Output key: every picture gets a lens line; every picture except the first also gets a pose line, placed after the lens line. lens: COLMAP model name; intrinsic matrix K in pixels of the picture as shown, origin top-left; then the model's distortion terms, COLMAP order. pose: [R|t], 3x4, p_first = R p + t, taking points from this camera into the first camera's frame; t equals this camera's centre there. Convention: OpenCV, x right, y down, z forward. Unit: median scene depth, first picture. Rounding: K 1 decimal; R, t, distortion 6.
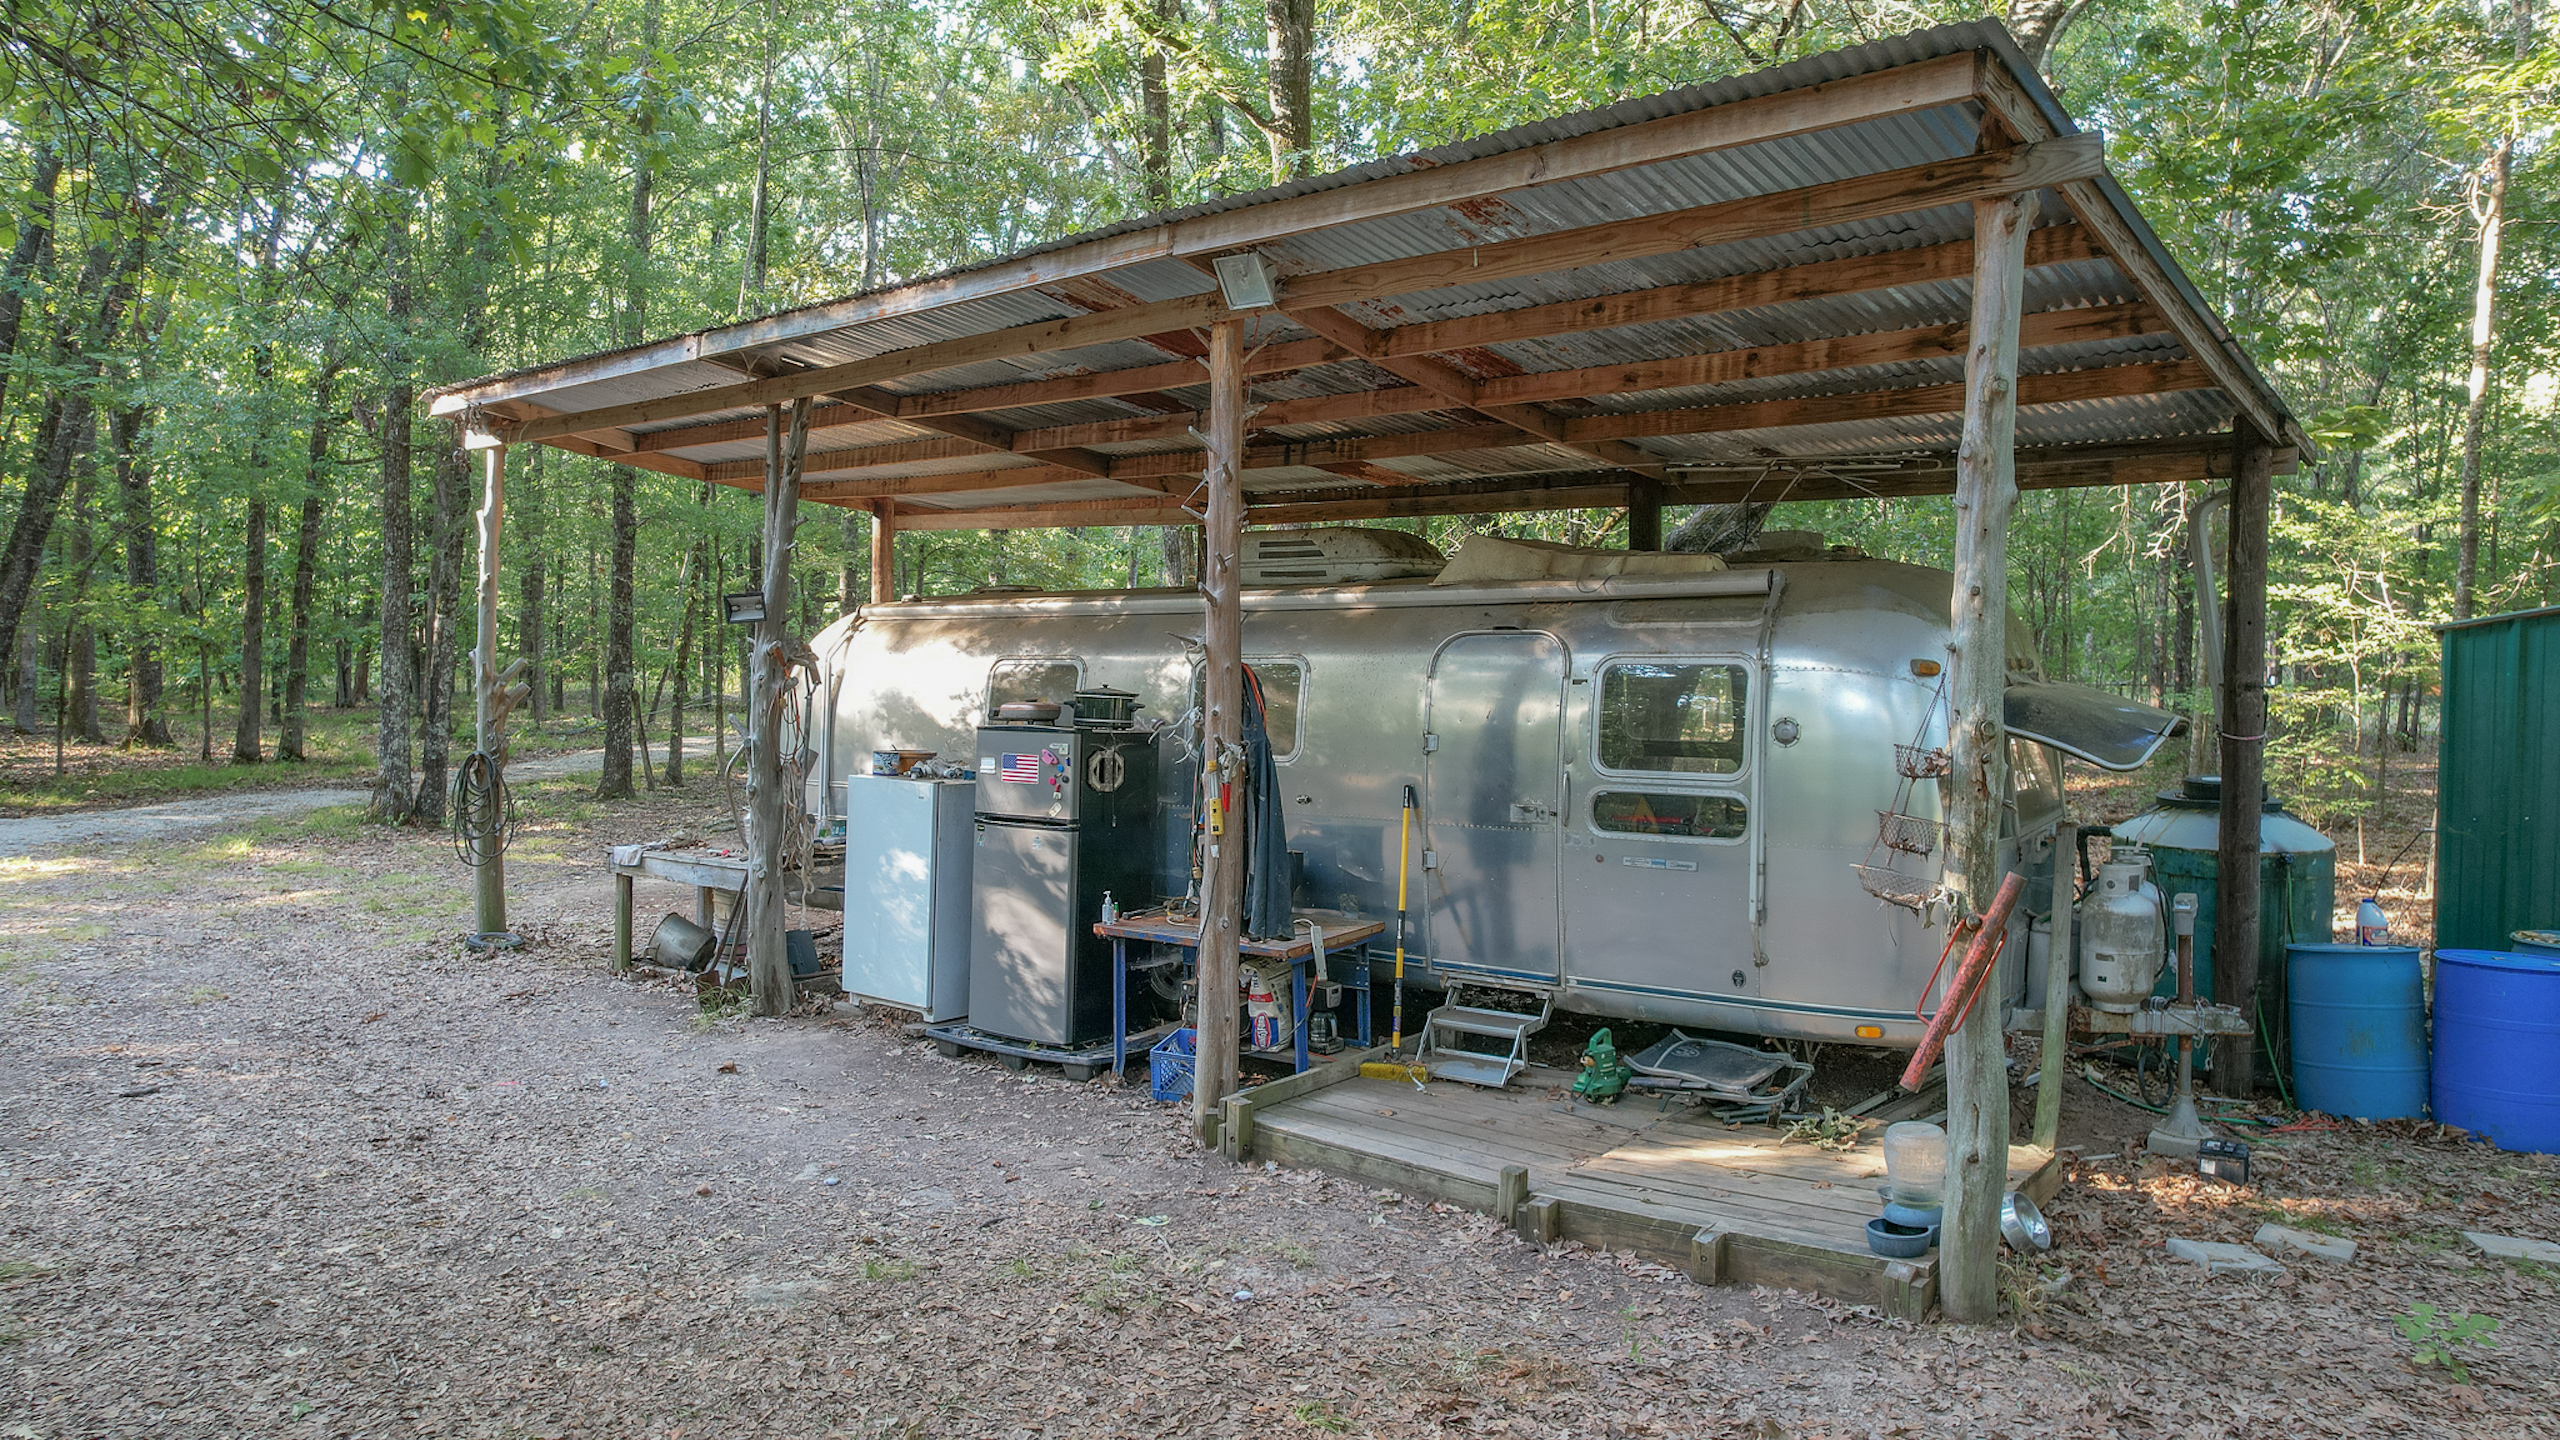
lens RADIAL K [[1643.7, 0, 1280.0], [0, 1643.7, 720.0], [0, 0, 1]] dist [-0.066067, -0.000355]
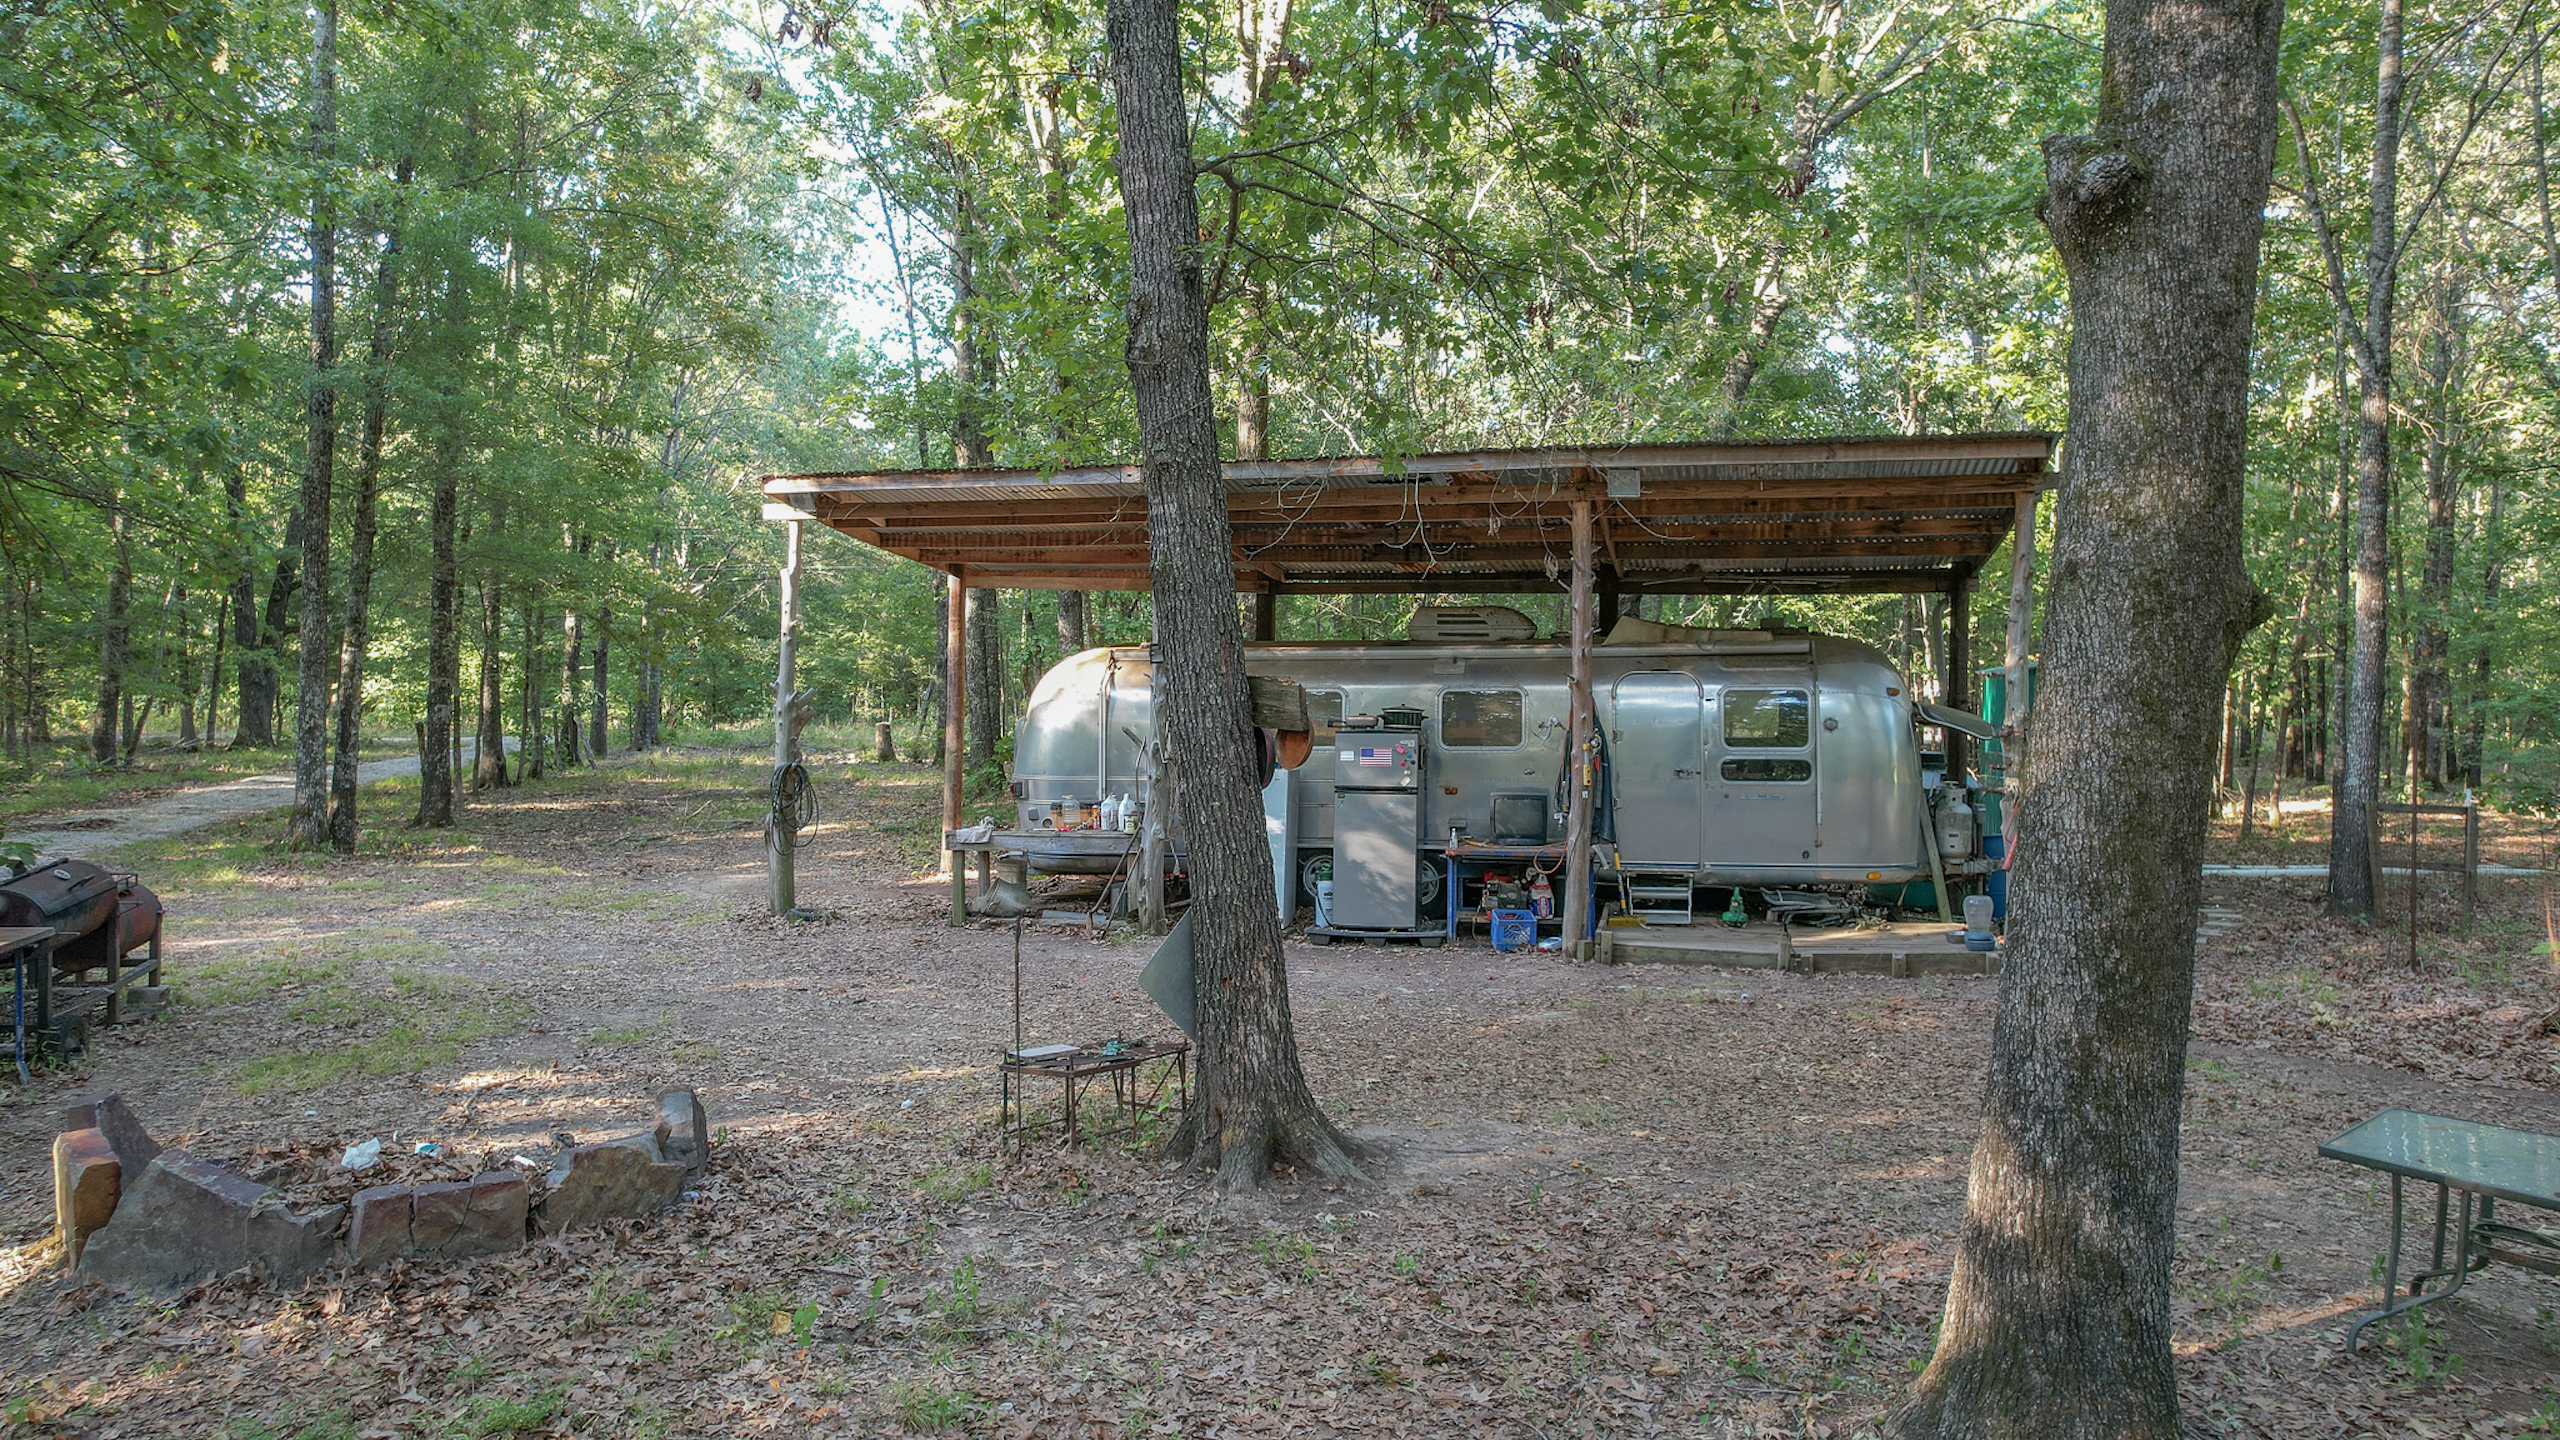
lens RADIAL K [[1643.7, 0, 1280.0], [0, 1643.7, 720.0], [0, 0, 1]] dist [-0.066067, -0.000355]
pose [[0.908409, -0.007297, 0.418019, -0.975316], [0.016422, 0.999699, -0.018238, 0.023248], [-0.417760, 0.023433, 0.908255, -0.435815]]
